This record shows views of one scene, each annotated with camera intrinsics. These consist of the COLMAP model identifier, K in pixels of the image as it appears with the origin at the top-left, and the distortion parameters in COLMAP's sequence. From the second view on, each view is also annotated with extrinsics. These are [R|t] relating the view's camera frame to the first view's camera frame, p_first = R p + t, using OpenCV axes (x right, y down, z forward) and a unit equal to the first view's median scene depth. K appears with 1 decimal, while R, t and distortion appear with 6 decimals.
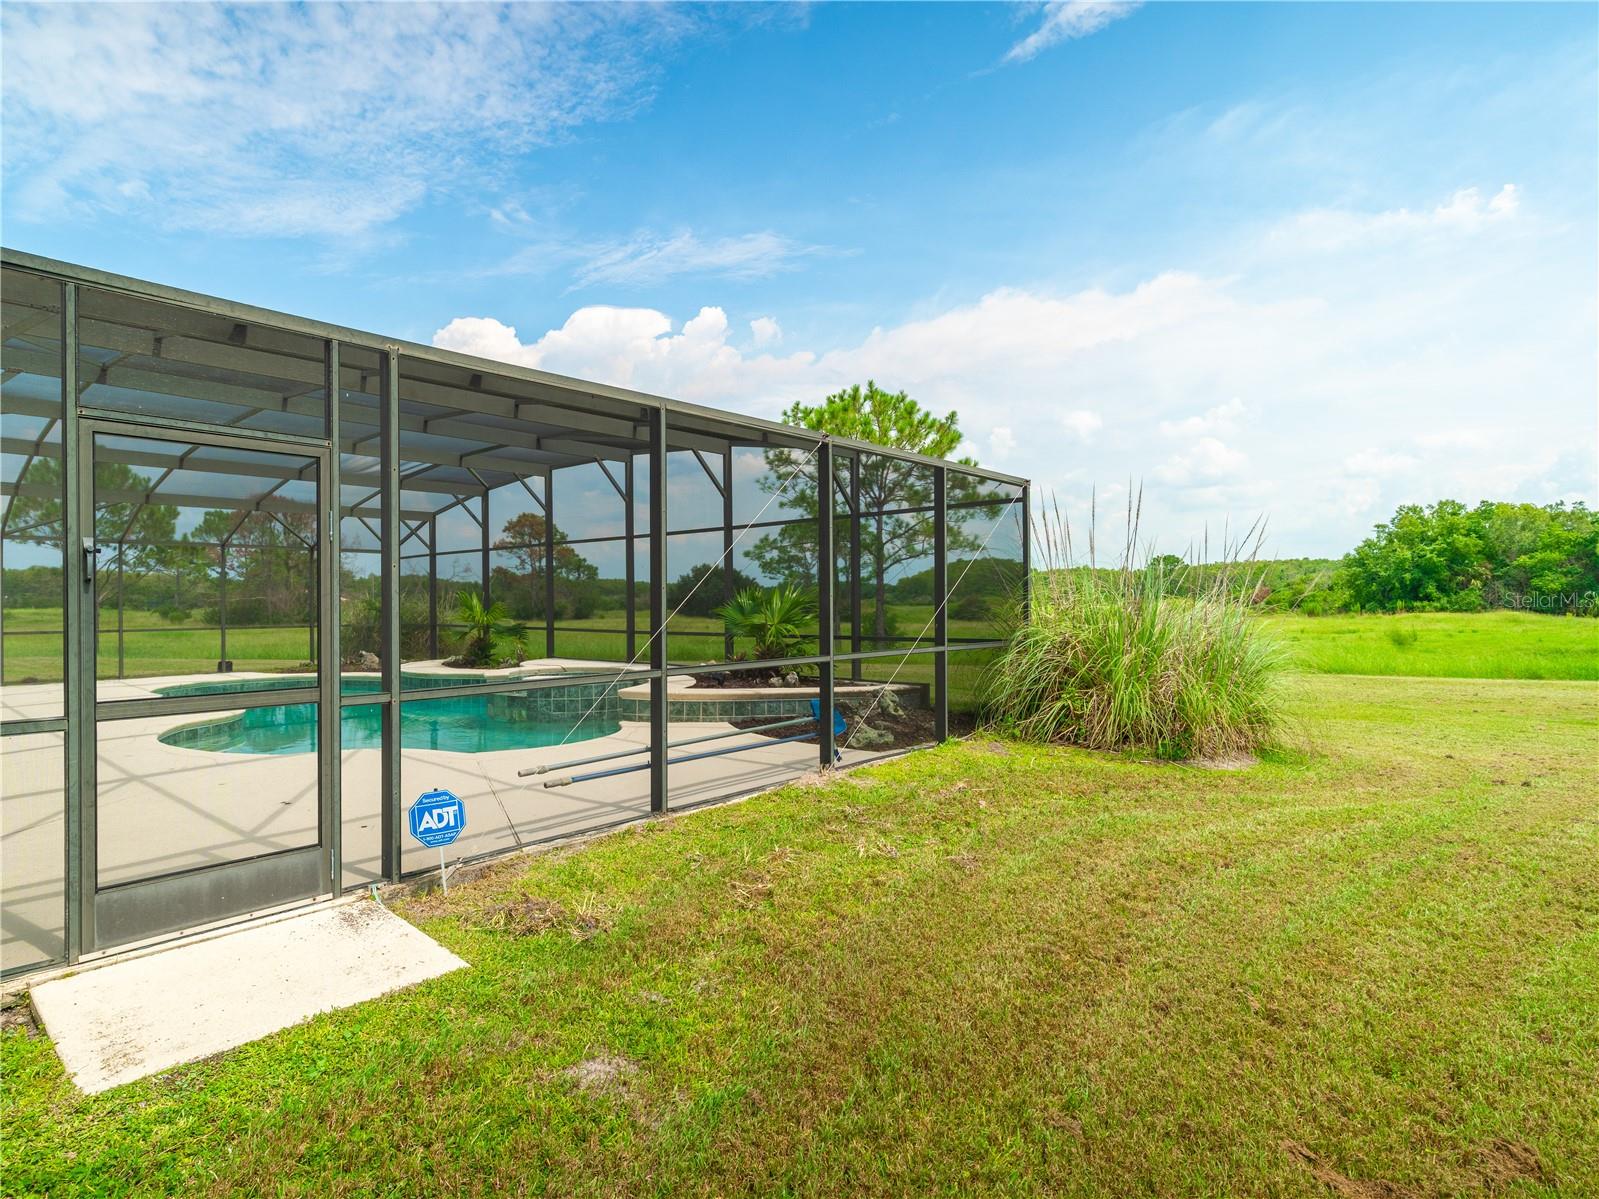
lens RADIAL K [[855.0, 0, 723.7], [0, 855.0, 590.5], [0, 0, 1]] dist [-0.000438, 0.001342]
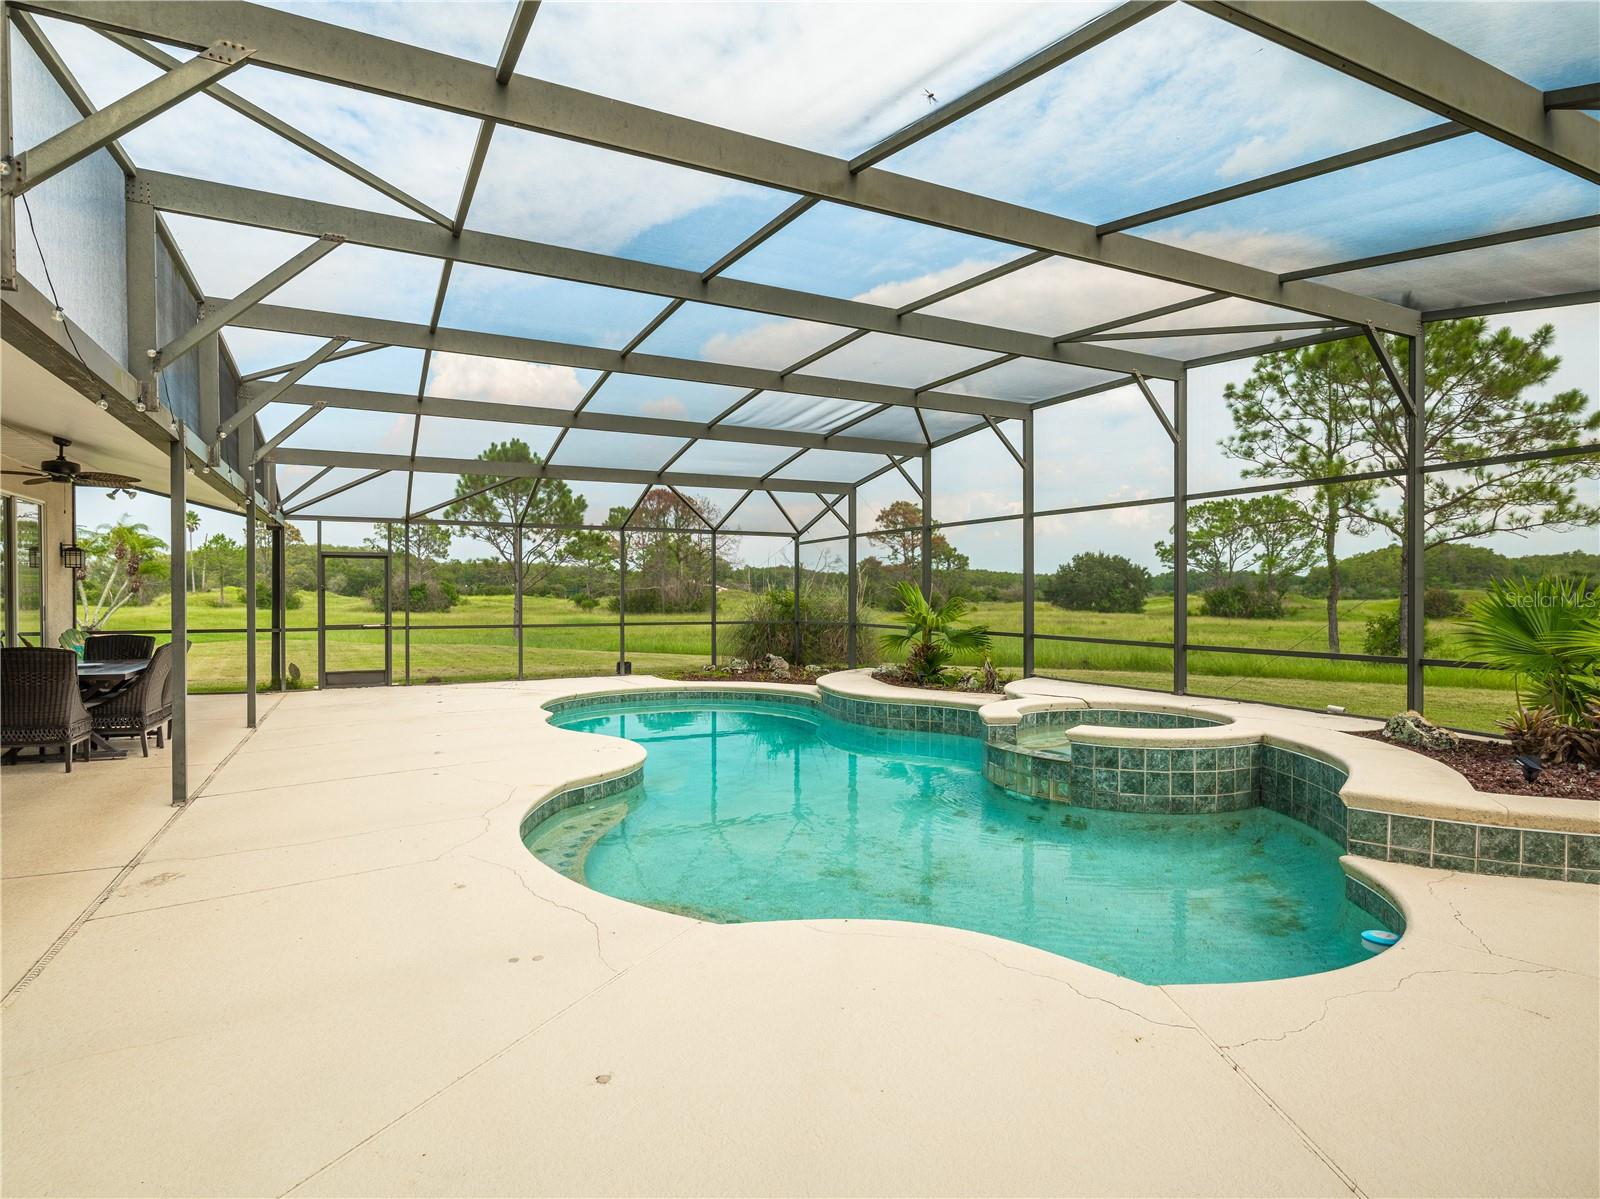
lens RADIAL K [[855.5, 0, 802.0], [0, 855.5, 595.3], [0, 0, 1]] dist [-0.000438, 0.001342]
pose [[0.947411, 0.007078, -0.319942, -0.211051], [-0.001742, 0.999855, 0.016961, -0.000234], [0.320015, -0.015511, 0.947285, 0.372008]]
